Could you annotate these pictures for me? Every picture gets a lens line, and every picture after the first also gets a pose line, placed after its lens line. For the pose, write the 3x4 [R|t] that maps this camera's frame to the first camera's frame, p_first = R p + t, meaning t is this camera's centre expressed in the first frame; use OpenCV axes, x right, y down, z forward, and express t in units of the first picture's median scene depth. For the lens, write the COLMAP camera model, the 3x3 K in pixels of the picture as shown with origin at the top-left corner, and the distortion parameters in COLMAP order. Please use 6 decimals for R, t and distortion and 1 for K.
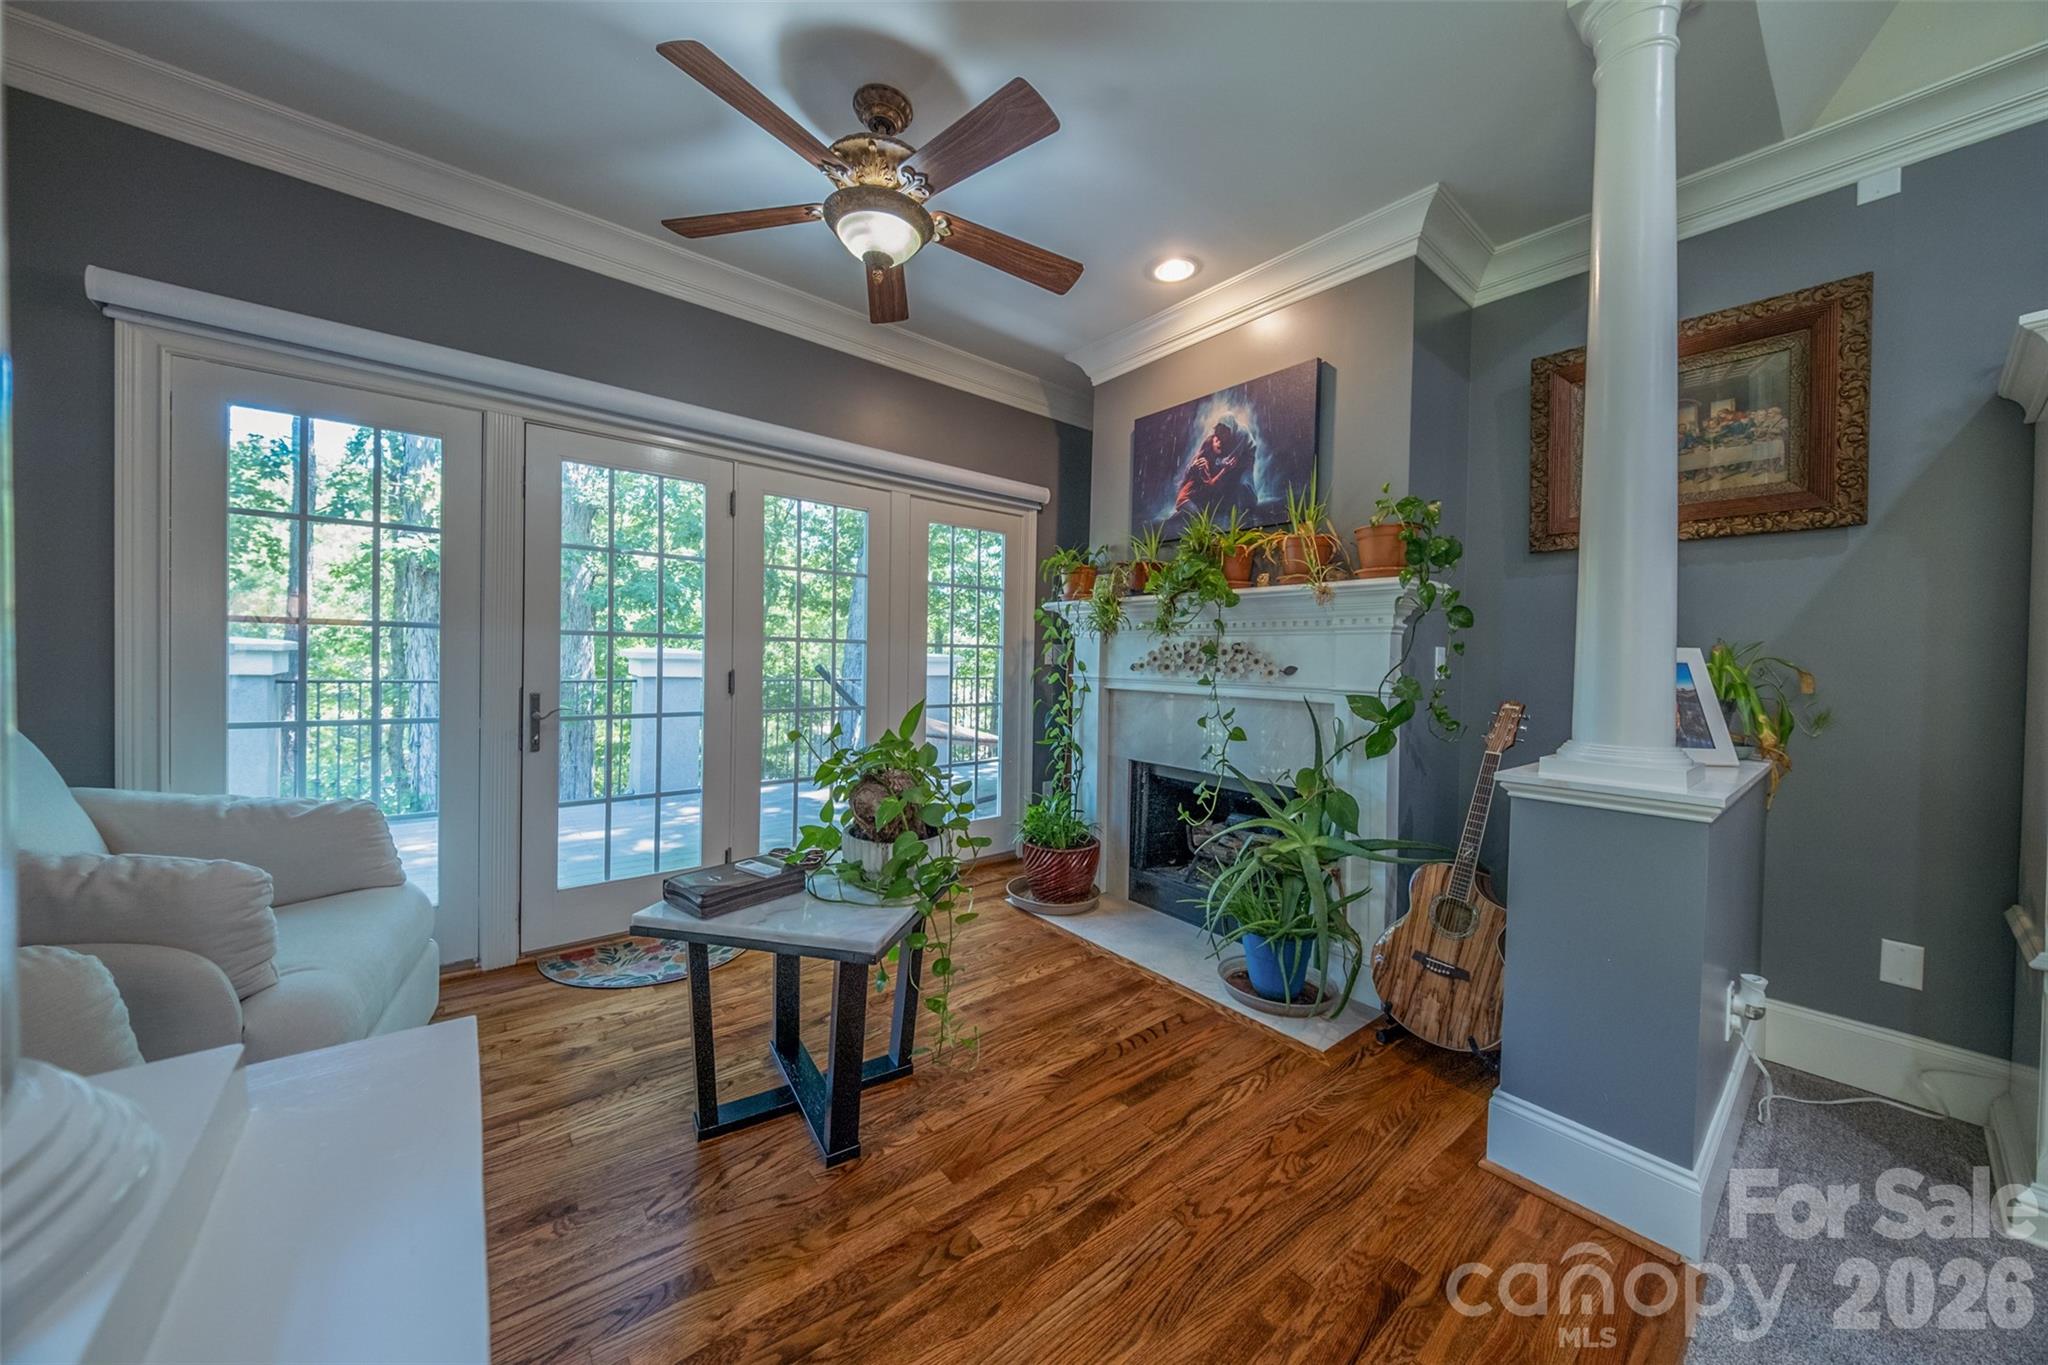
lens RADIAL K [[694.8, 0, 1021.1], [0, 694.8, 663.0], [0, 0, 1]] dist [0.027868, -0.012518]
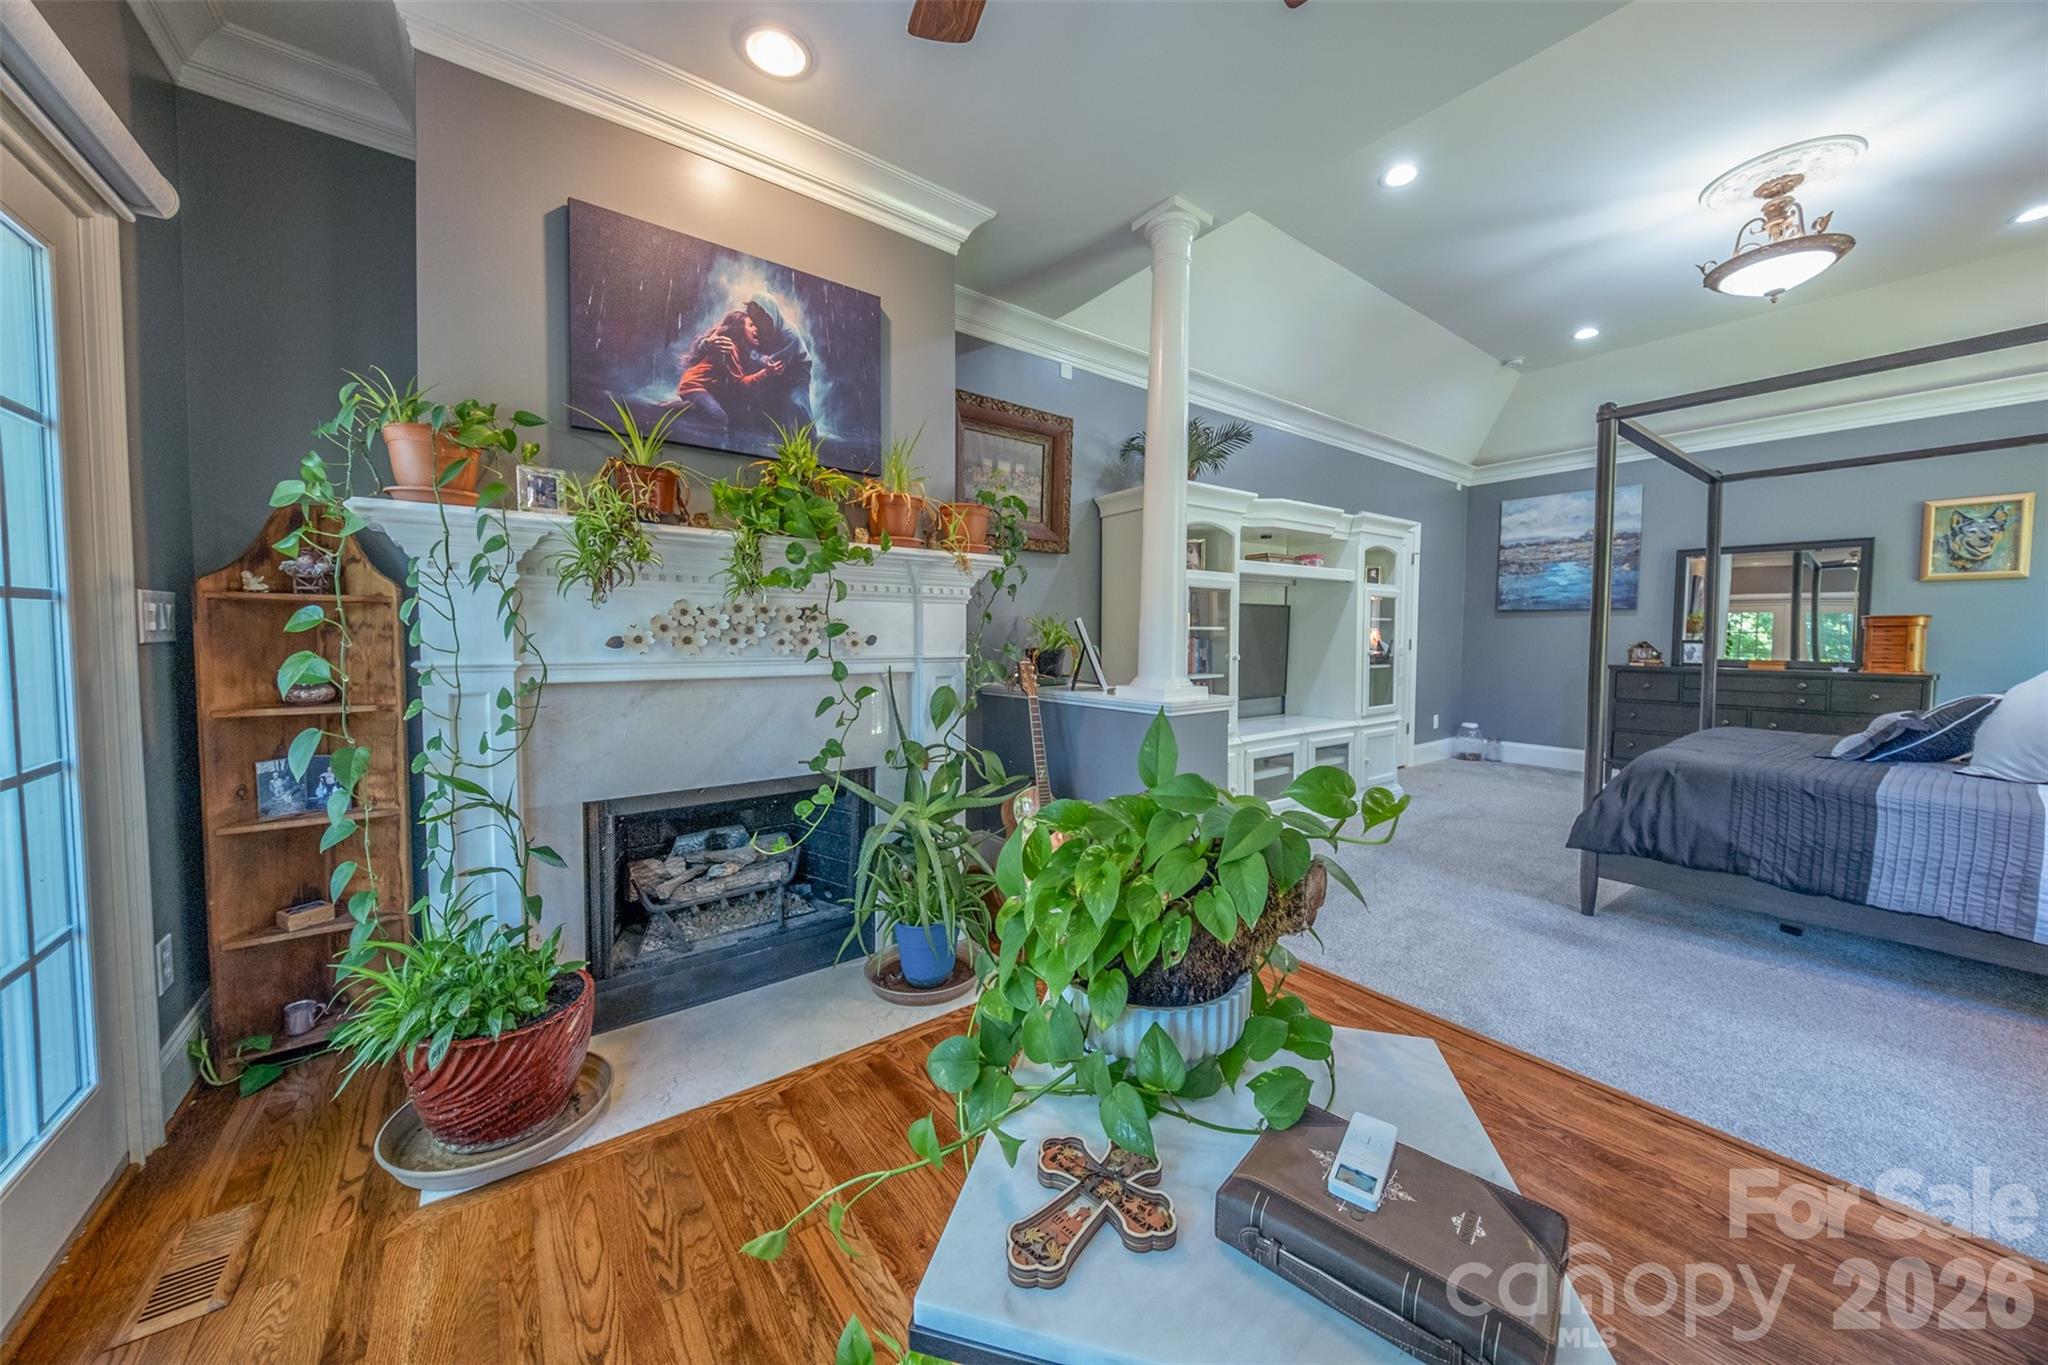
lens RADIAL K [[694.8, 0, 1021.1], [0, 694.8, 663.0], [0, 0, 1]] dist [0.027868, -0.012518]
pose [[0.032743, -0.068006, 0.997147, -0.469804], [0.000087, 0.997683, 0.068040, -0.019180], [-0.999464, -0.002141, 0.032673, 0.716578]]
